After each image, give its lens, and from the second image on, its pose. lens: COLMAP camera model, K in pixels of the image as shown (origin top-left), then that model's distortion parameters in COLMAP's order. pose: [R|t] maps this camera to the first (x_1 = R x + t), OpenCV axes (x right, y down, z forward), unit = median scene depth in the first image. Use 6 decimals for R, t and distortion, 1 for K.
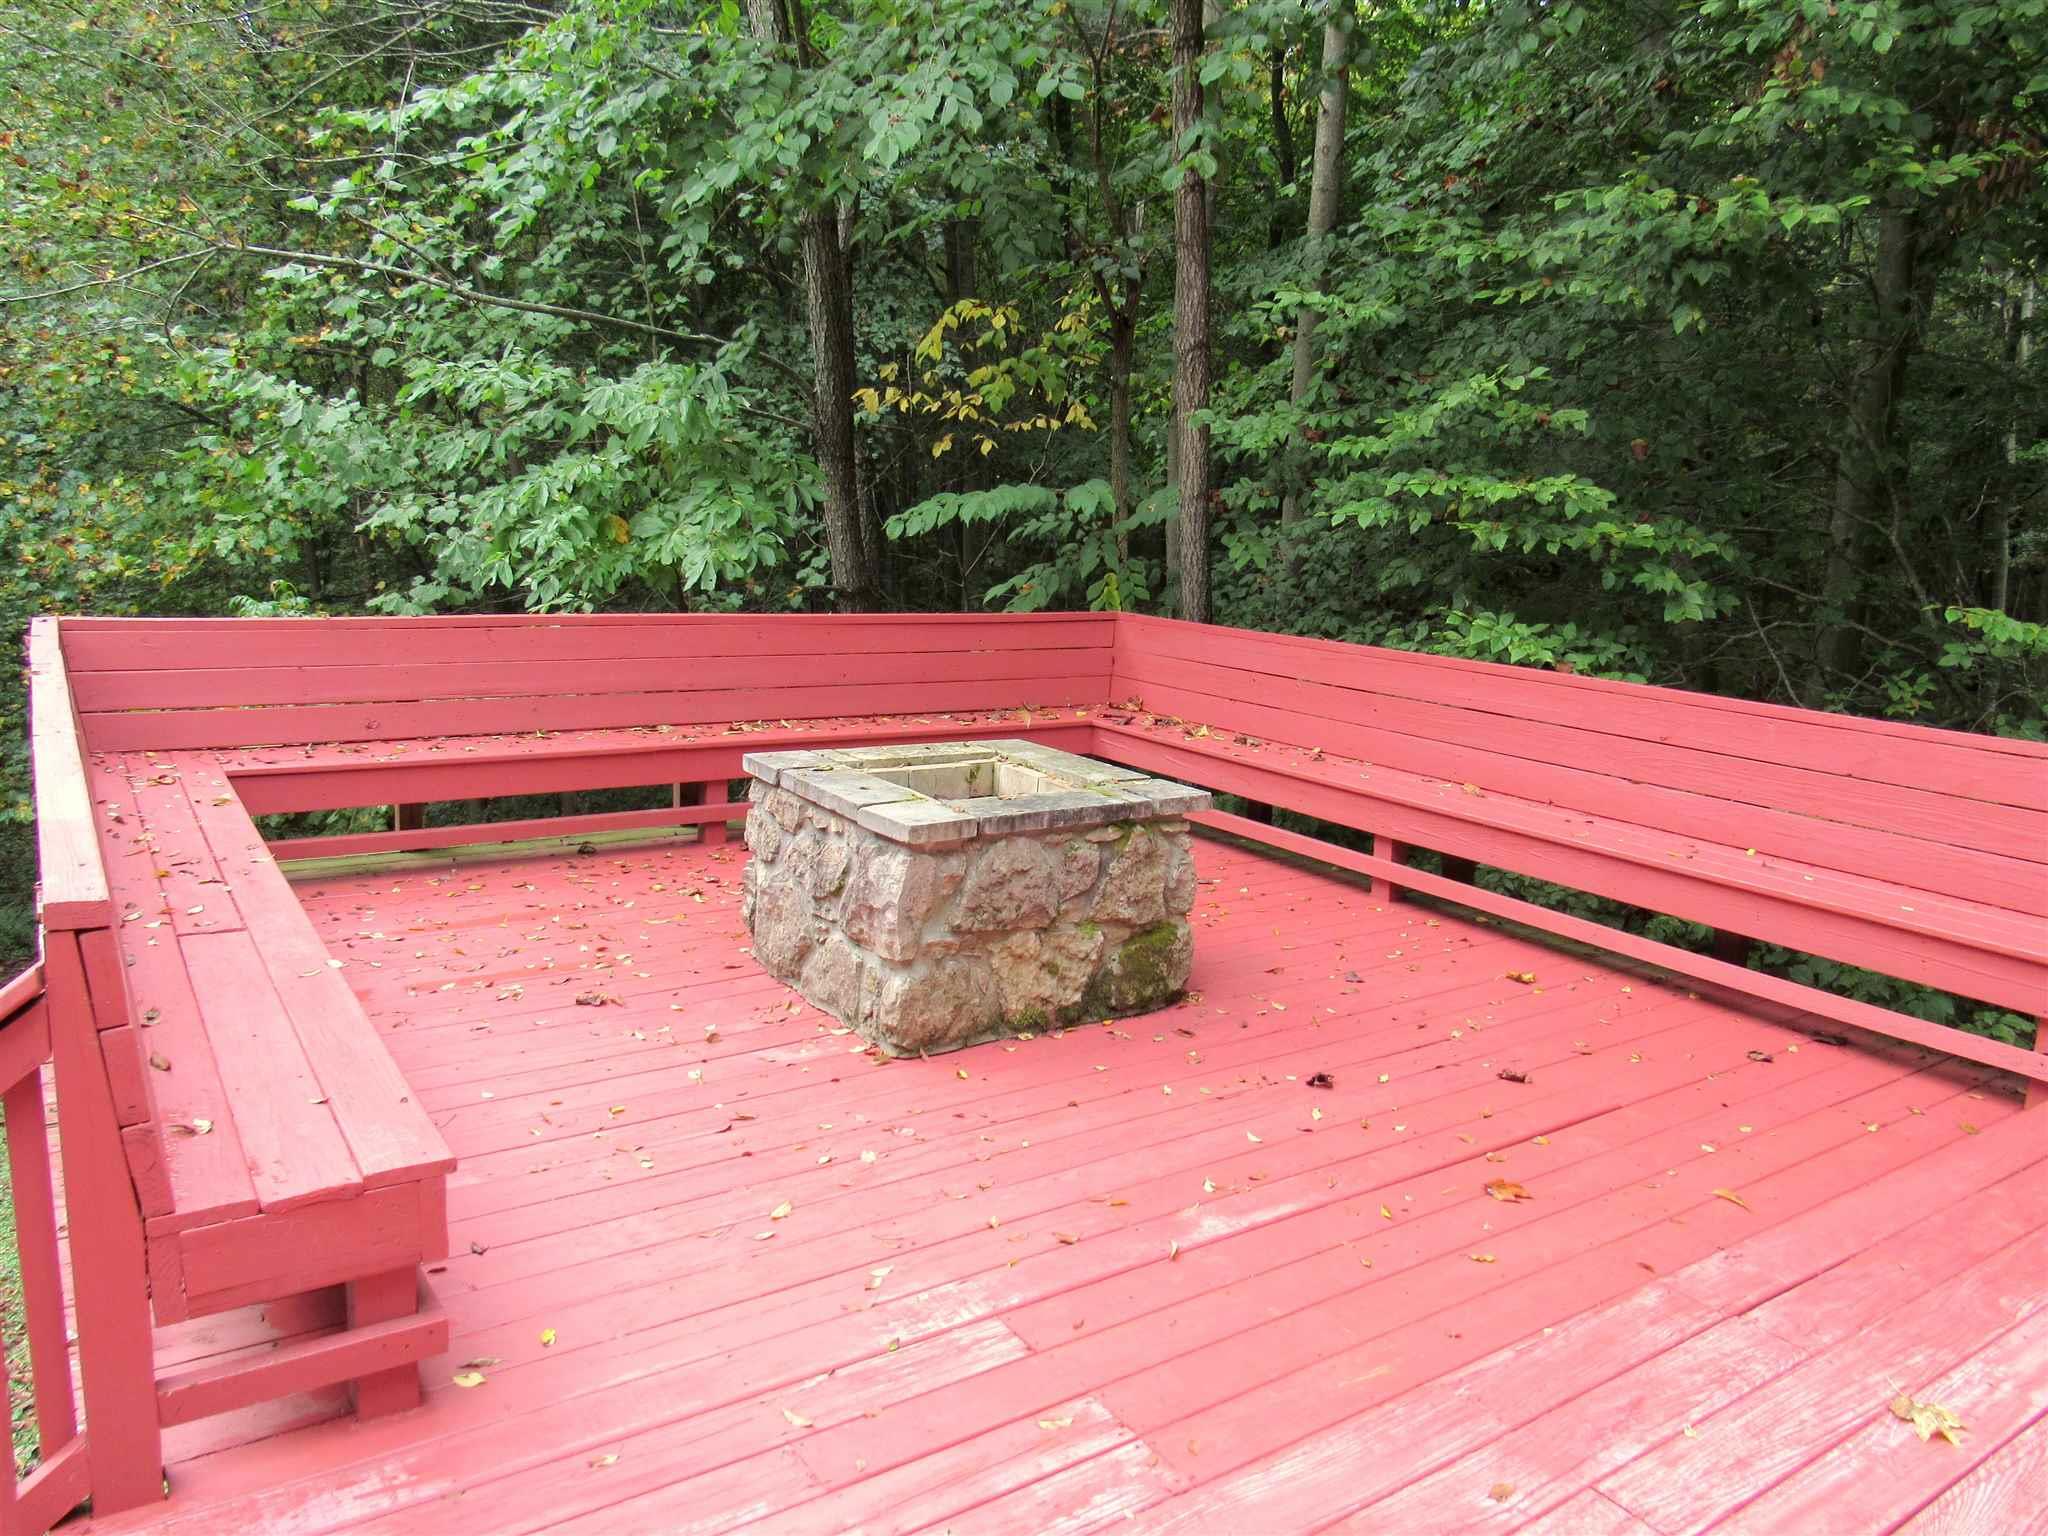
lens RADIAL K [[1483.1, 0, 1030.4], [0, 1483.1, 767.8], [0, 0, 1]] dist [-0.013227, -0.005176]
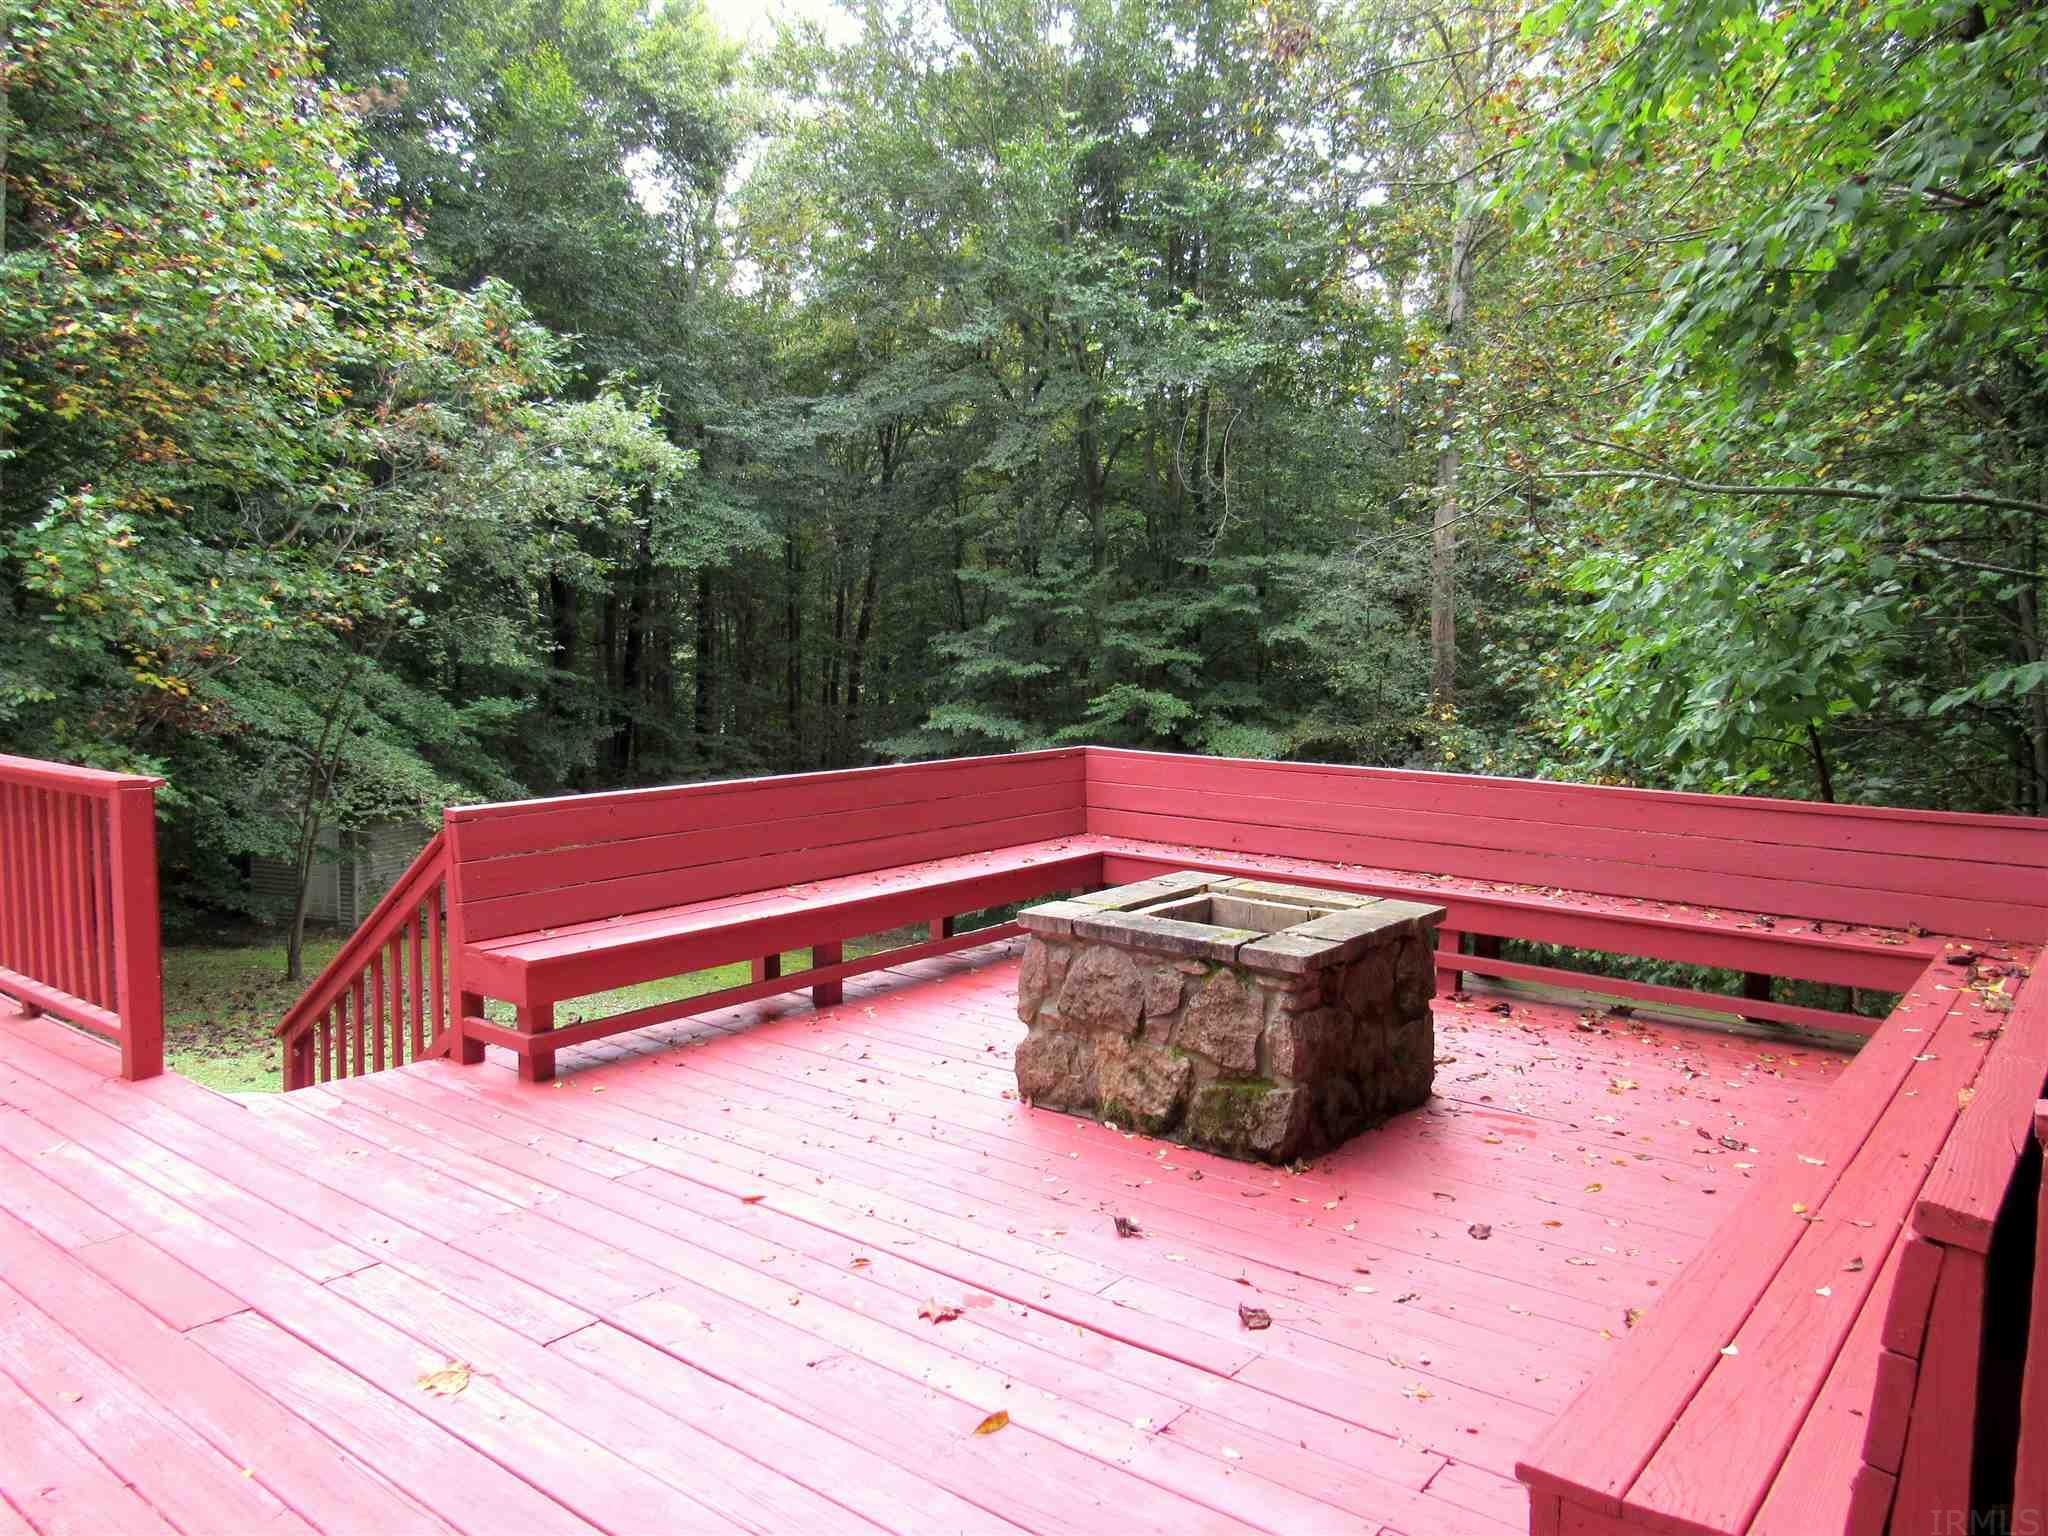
lens RADIAL K [[1468.2, 0, 1024.0], [0, 1468.2, 768.0], [0, 0, 1]] dist [-0.005982, -0.070144]
pose [[0.293111, 0.047510, -0.954897, 1.033110], [-0.170166, 0.985410, -0.003205, -0.073874], [0.940813, 0.163430, 0.296919, 0.554221]]
